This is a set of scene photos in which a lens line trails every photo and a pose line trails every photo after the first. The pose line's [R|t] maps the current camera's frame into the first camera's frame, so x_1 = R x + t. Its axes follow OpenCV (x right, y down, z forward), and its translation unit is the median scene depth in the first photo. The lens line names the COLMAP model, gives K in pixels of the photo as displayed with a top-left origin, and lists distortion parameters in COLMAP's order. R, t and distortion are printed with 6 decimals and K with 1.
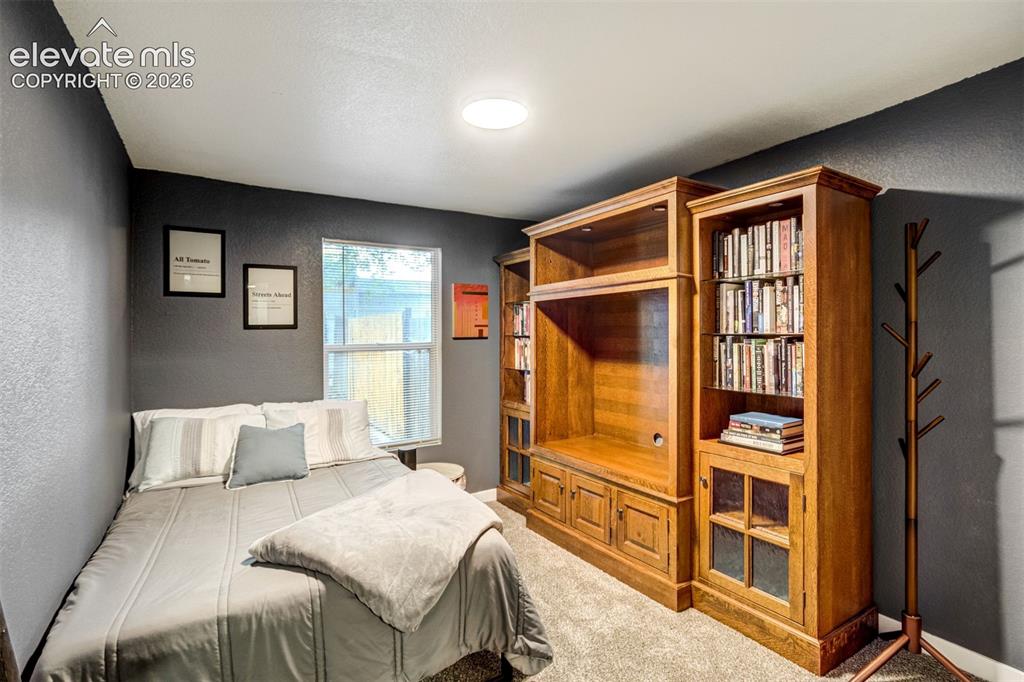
lens RADIAL K [[487.6, 0, 512.0], [0, 487.6, 327.5], [0, 0, 1]] dist [-0.020289, 0.000377]
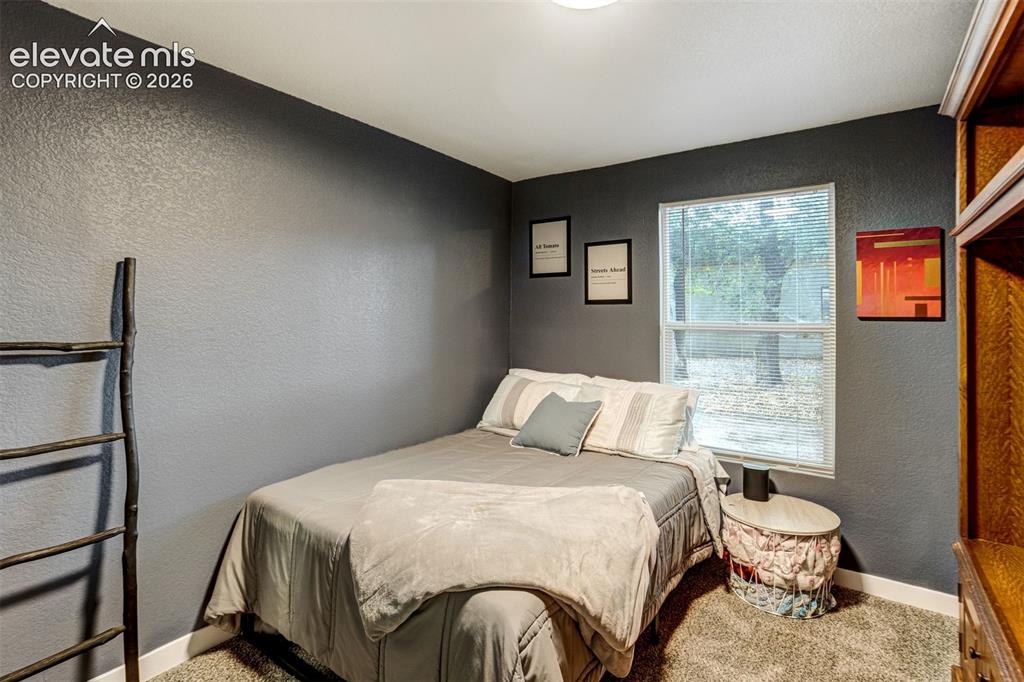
lens RADIAL K [[474.7, 0, 515.3], [0, 474.7, 300.9], [0, 0, 1]] dist [-0.001287, 0.000223]
pose [[0.371025, -0.007426, -0.928593, 0.373161], [0.006472, 0.999964, -0.005411, 0.000596], [0.928600, -0.004003, 0.371060, 0.470819]]
